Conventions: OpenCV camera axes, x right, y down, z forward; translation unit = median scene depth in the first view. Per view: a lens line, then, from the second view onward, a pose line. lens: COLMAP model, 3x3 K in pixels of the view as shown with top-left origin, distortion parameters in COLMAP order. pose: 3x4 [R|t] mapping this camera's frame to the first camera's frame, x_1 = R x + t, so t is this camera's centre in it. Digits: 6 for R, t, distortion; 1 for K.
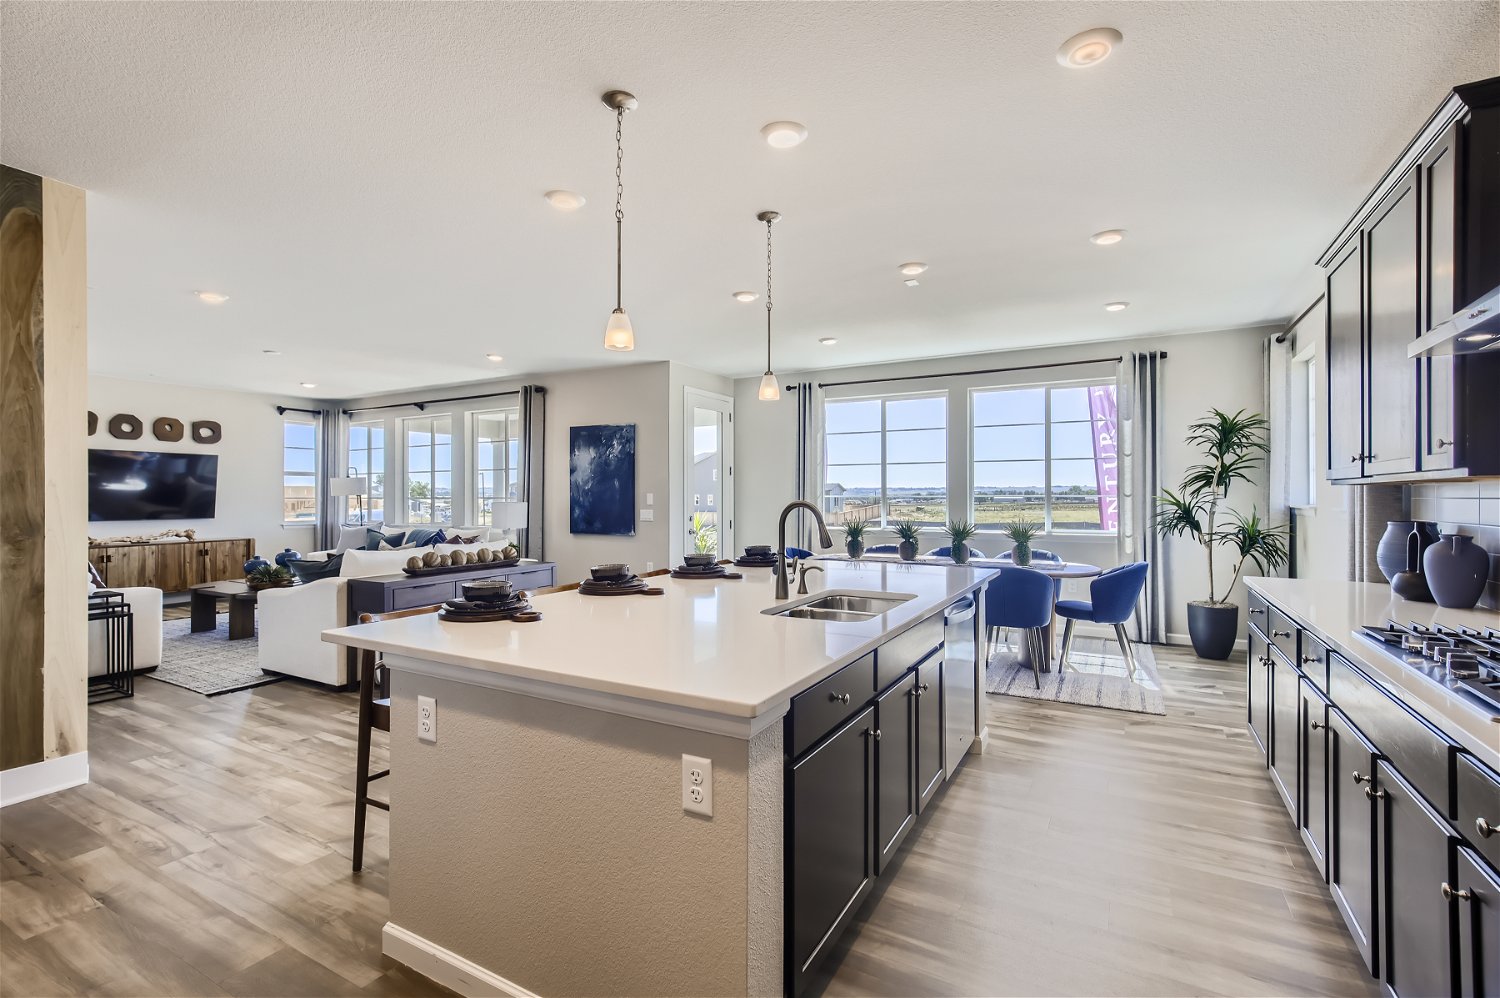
lens RADIAL K [[677.3, 0, 749.9], [0, 677.3, 493.5], [0, 0, 1]] dist [0.001891, 0.000170]
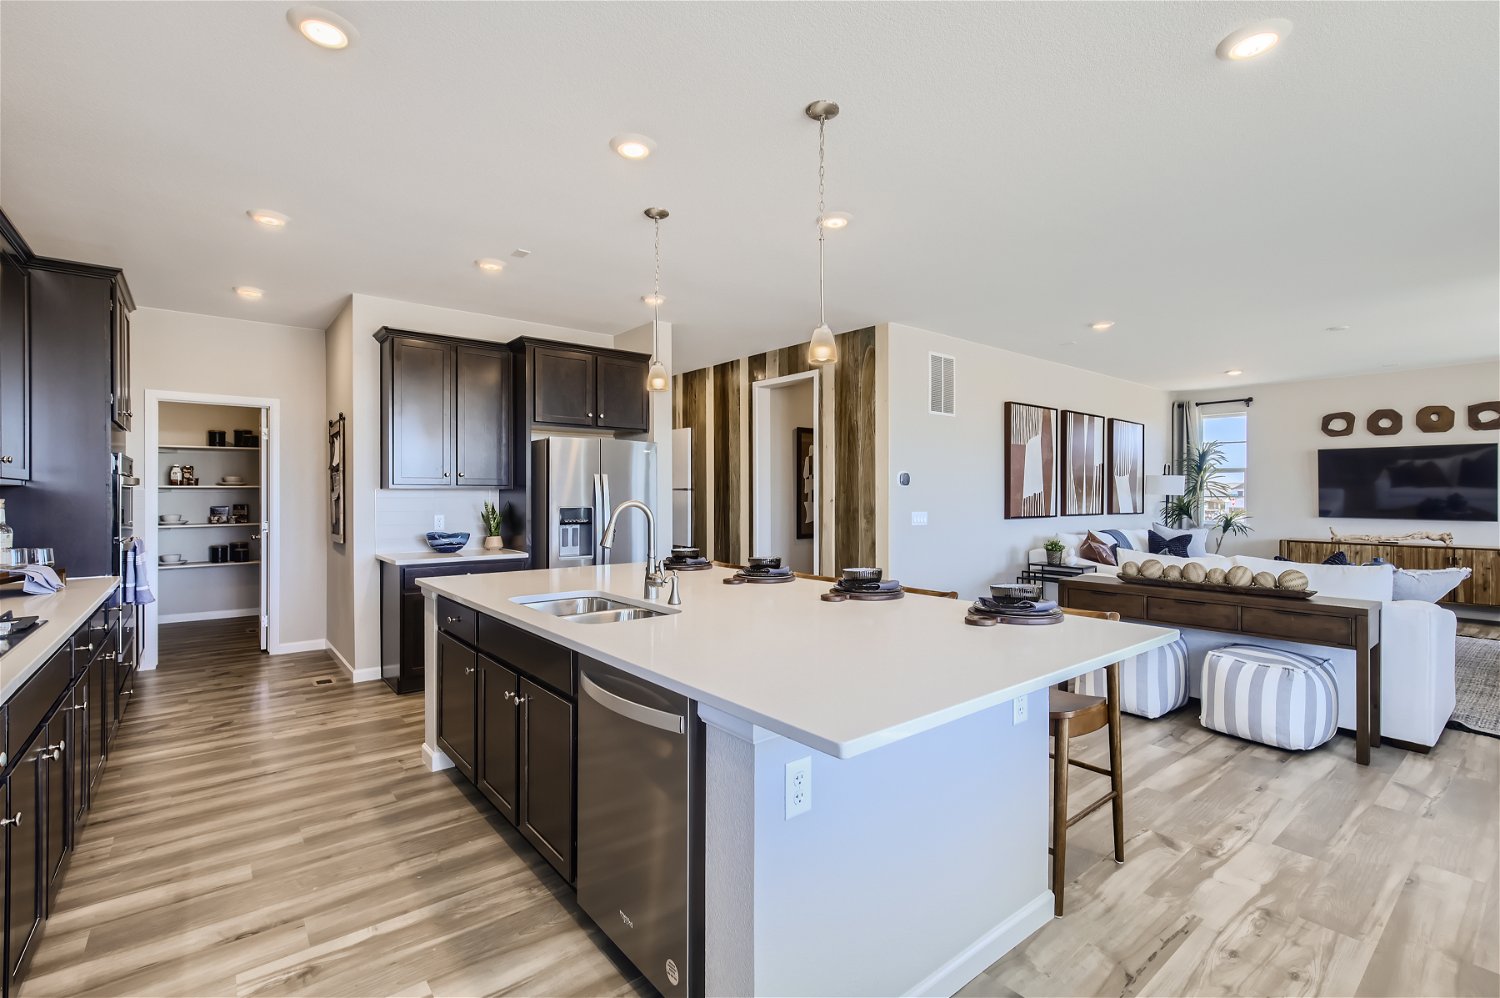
lens RADIAL K [[677.3, 0, 749.1], [0, 677.3, 497.2], [0, 0, 1]] dist [0.001891, 0.000170]
pose [[-0.370801, 0.006347, -0.928691, 0.450747], [0.003558, 0.999979, 0.005413, 0.000224], [0.928706, -0.001297, -0.370815, 0.735251]]
